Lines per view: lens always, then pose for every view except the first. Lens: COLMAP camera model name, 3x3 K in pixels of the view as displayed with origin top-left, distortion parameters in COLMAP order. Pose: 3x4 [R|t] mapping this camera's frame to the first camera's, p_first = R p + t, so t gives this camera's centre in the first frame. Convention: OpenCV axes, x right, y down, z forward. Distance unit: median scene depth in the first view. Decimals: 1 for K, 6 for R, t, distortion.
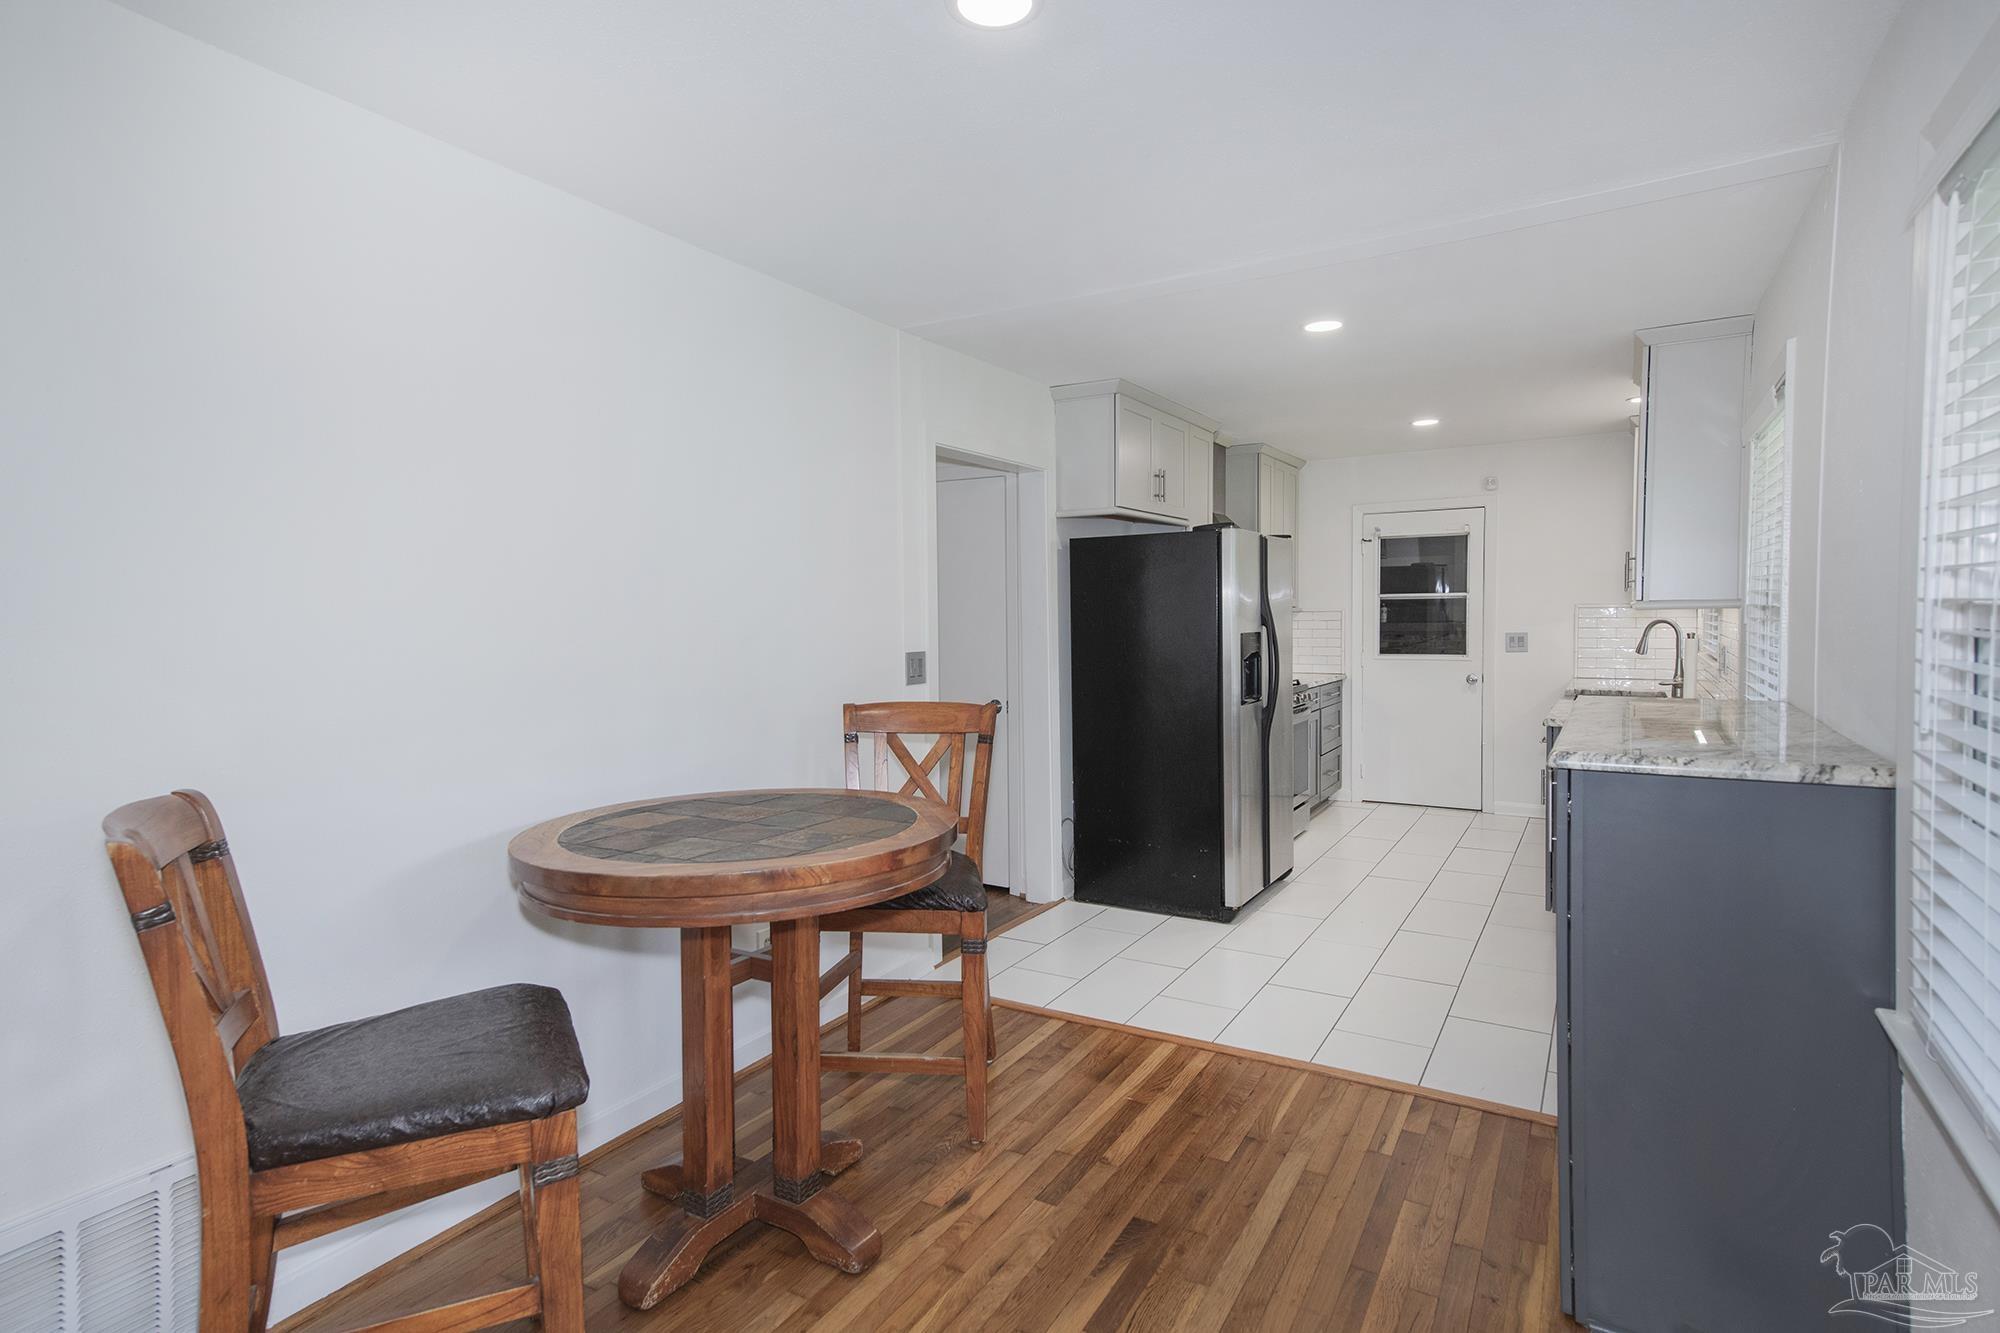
lens RADIAL K [[1034.5, 0, 996.1], [0, 1034.5, 660.3], [0, 0, 1]] dist [0.050362, 0.000712]
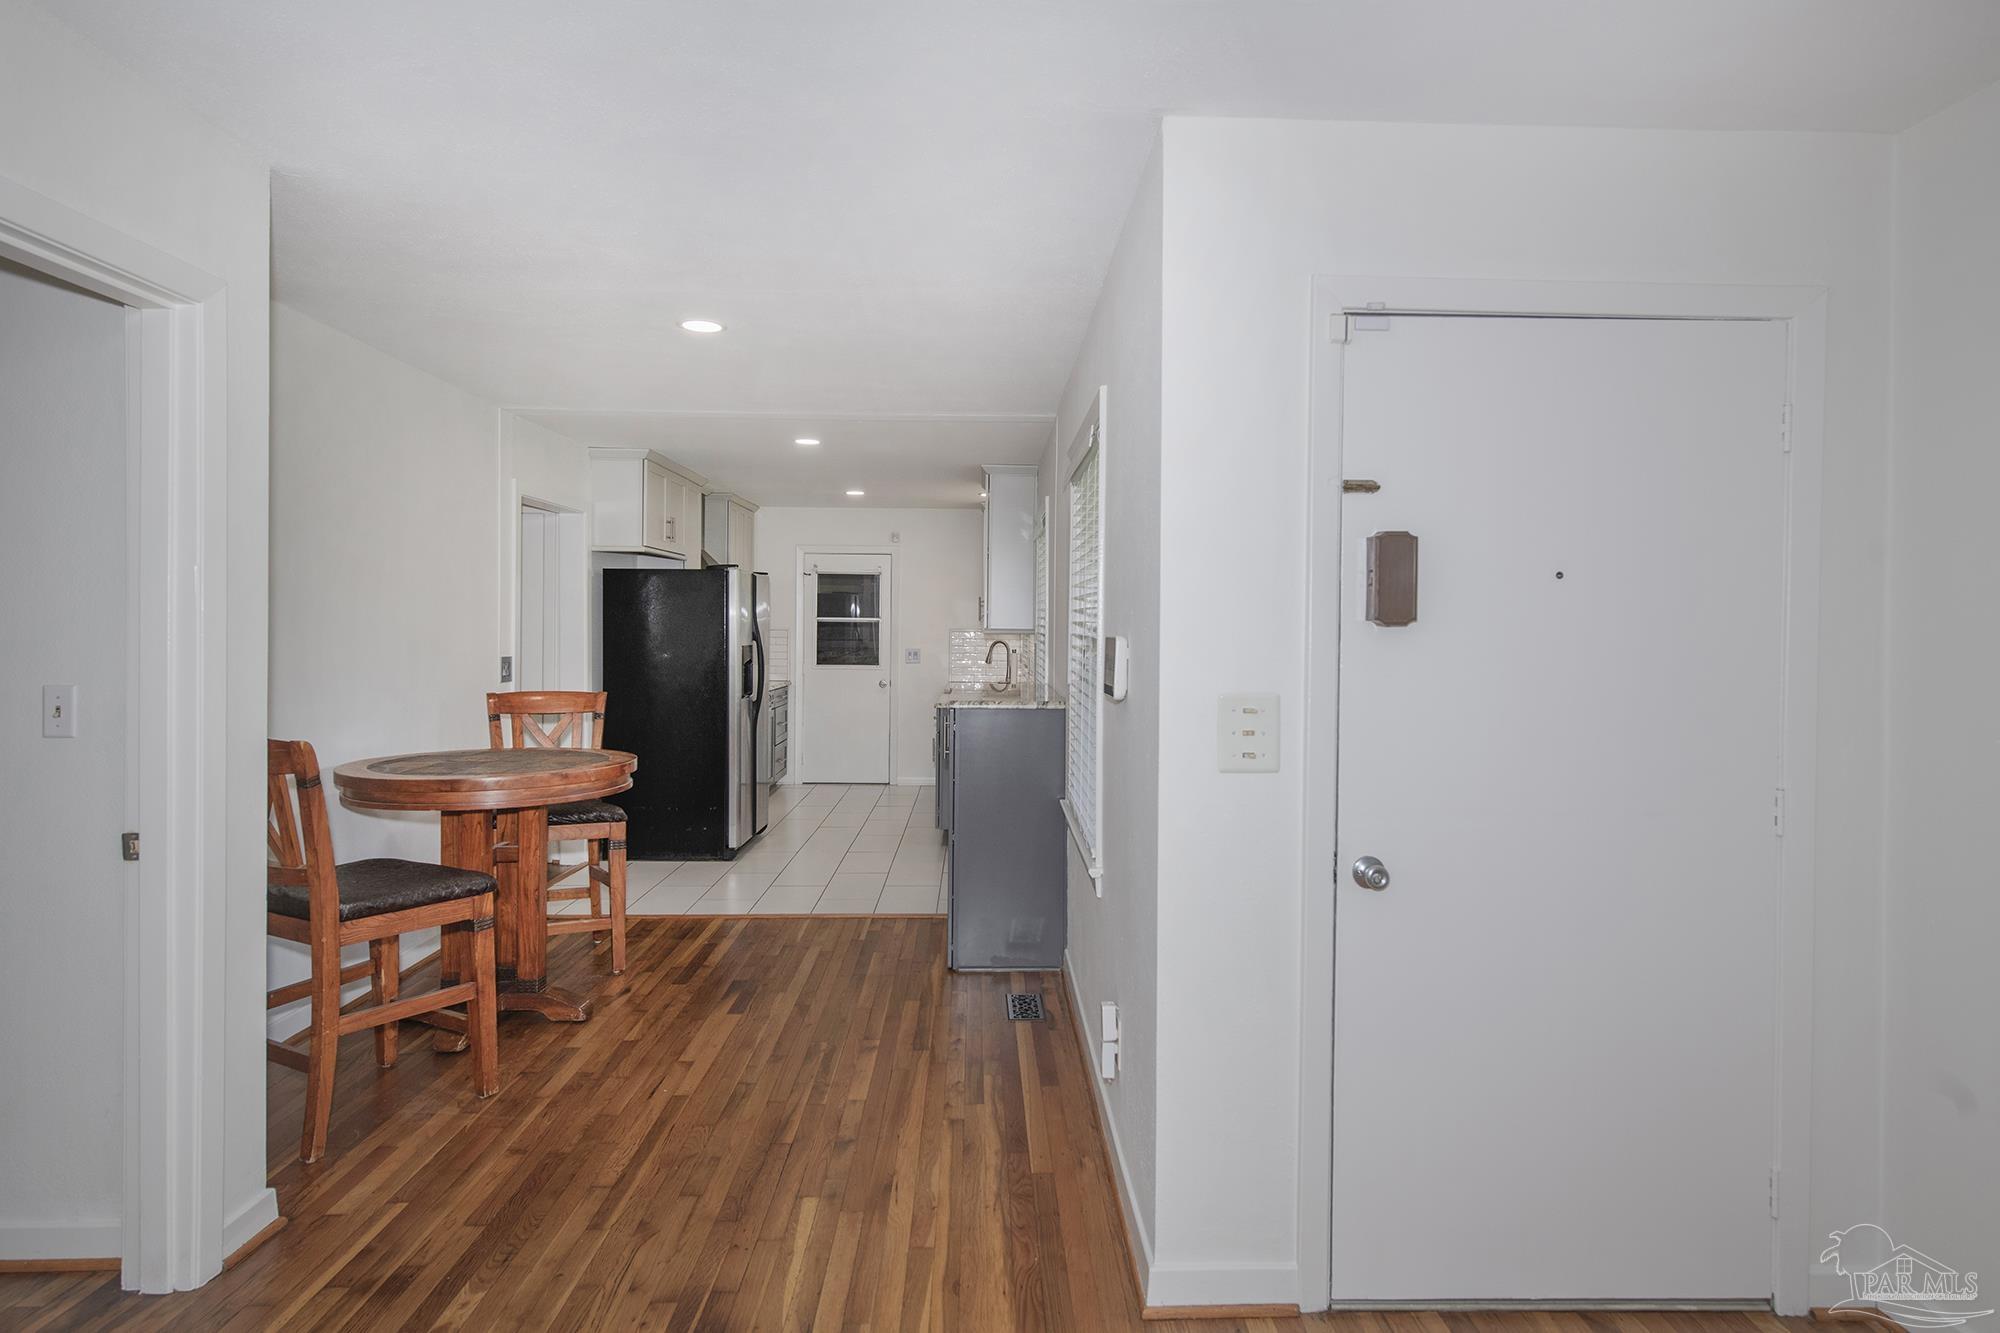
lens RADIAL K [[1034.5, 0, 1002.1], [0, 1034.5, 653.5], [0, 0, 1]] dist [0.050362, 0.000712]
pose [[0.848437, 0.008917, 0.529221, -0.187613], [0.002684, 0.999773, -0.021148, 0.013436], [-0.529289, 0.019363, 0.848220, -0.323025]]
